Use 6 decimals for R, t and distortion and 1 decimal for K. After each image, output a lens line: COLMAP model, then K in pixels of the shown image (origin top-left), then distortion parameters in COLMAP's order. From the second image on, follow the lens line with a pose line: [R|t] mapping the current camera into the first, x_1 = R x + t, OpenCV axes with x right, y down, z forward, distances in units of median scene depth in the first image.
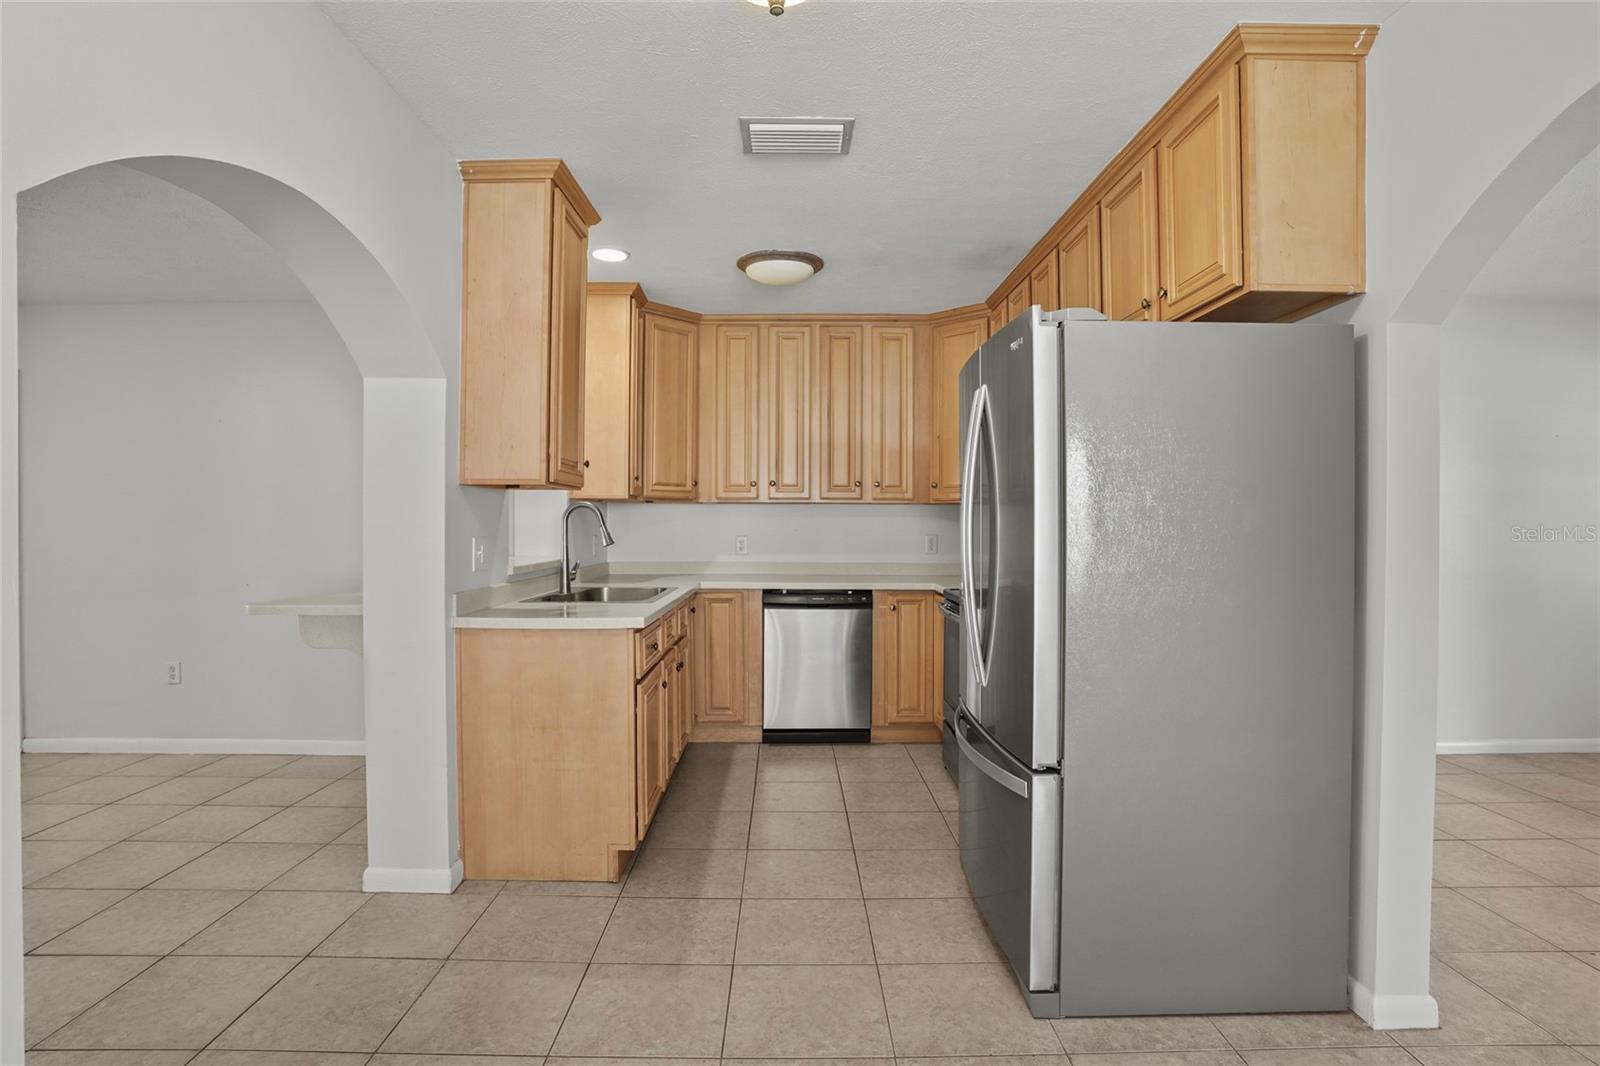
lens RADIAL K [[799.4, 0, 799.4], [0, 799.4, 524.6], [0, 0, 1]] dist [-0.077768, 0.036057]
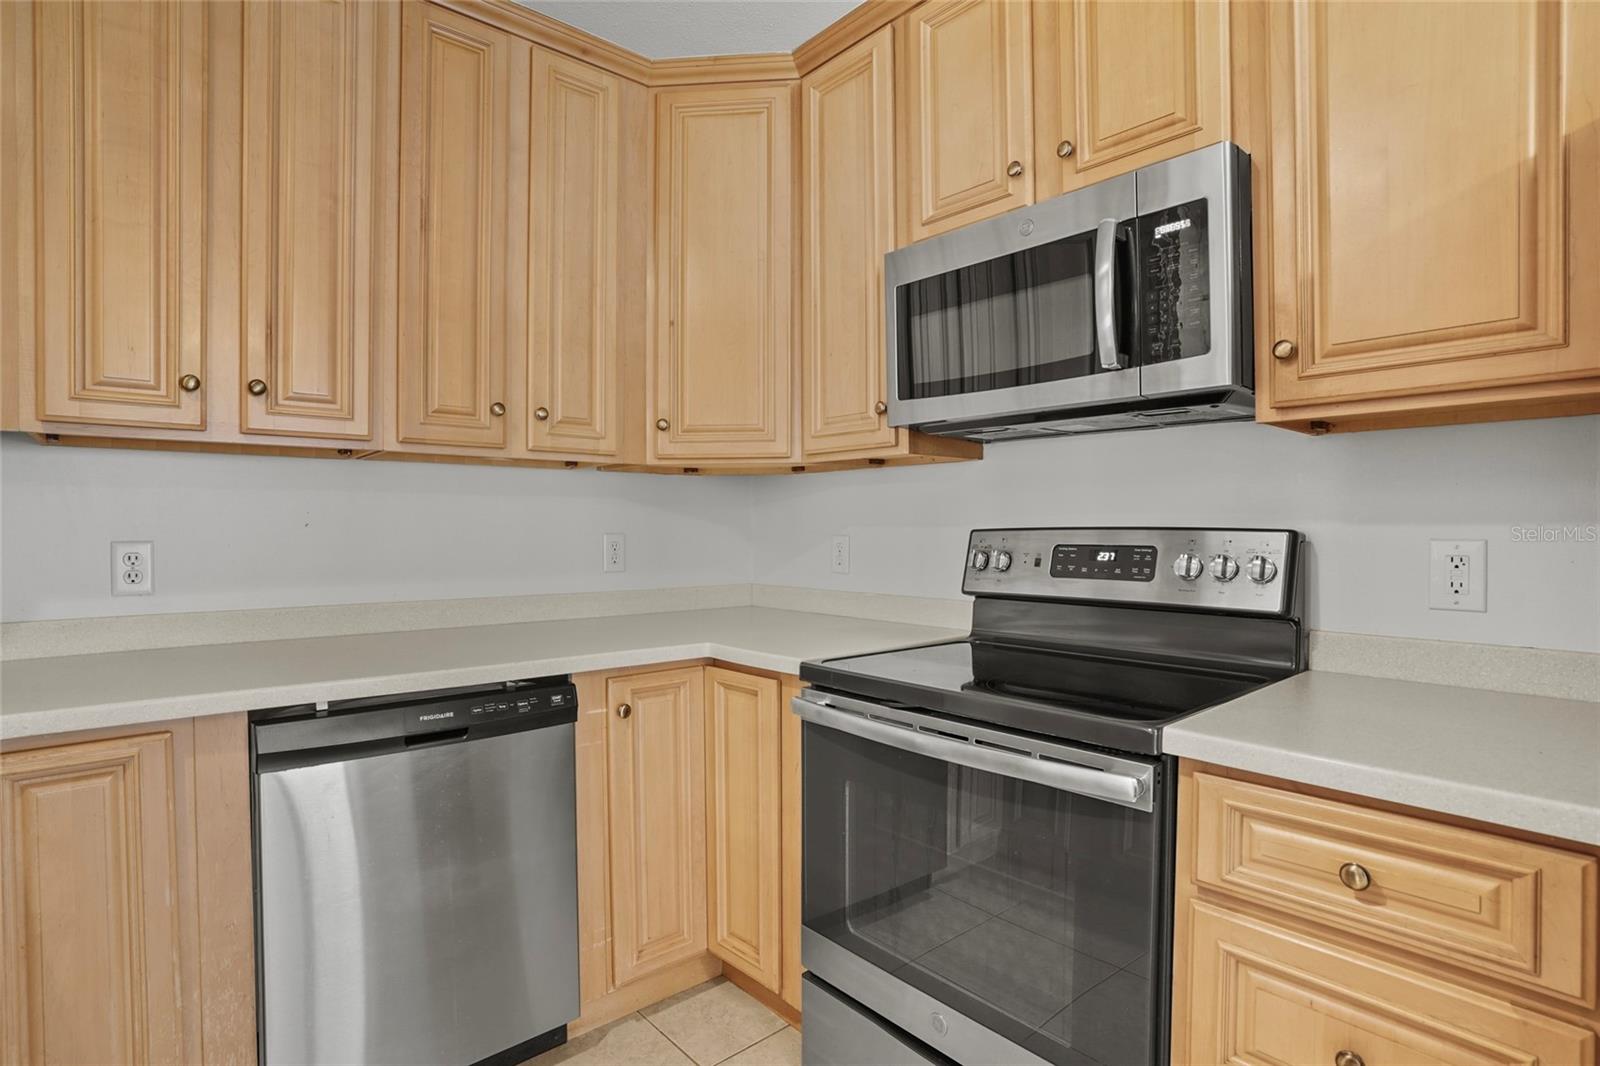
lens RADIAL K [[803.6, 0, 800.0], [0, 803.6, 533.0], [0, 0, 1]] dist [-0.087482, 0.036875]
pose [[0.760187, -0.012156, 0.649591, -0.077662], [0.003520, 0.999887, 0.014592, 0.007419], [-0.649695, -0.008806, 0.760144, 0.628094]]
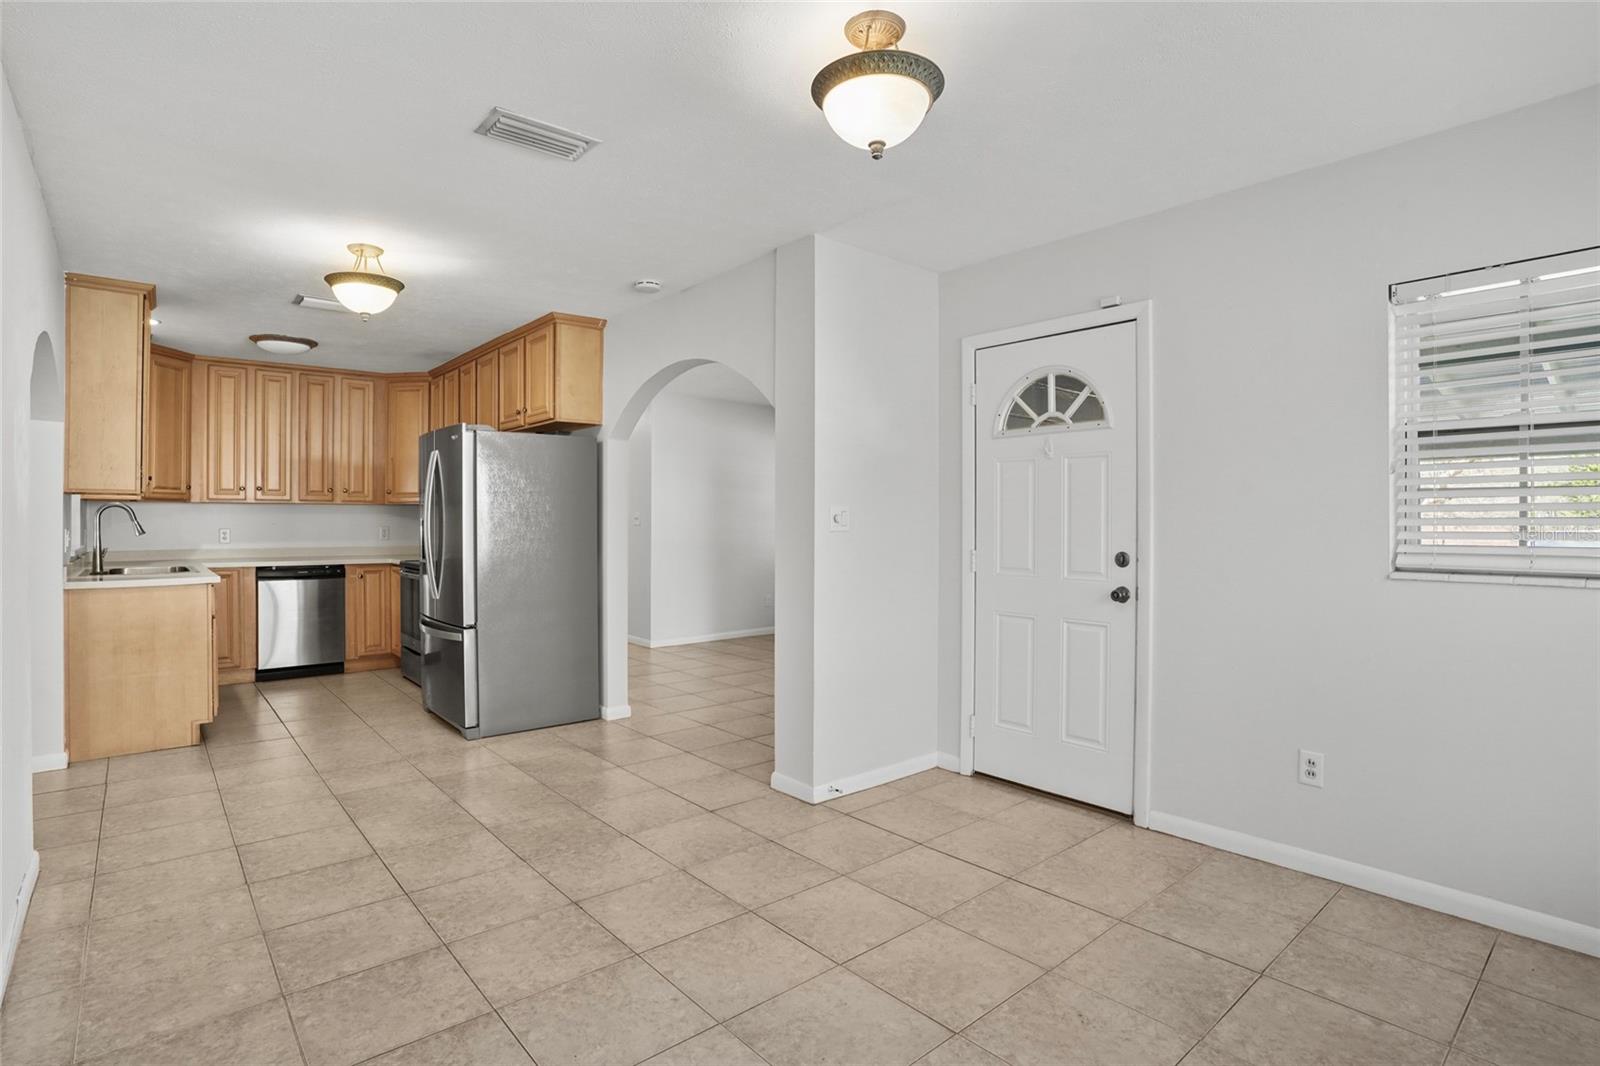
lens RADIAL K [[799.4, 0, 799.4], [0, 799.4, 524.6], [0, 0, 1]] dist [-0.077768, 0.036057]
pose [[0.764603, -0.005499, 0.644478, -0.189274], [0.001179, 0.999974, 0.007134, 0.000524], [-0.644501, -0.004695, 0.764589, -0.602957]]
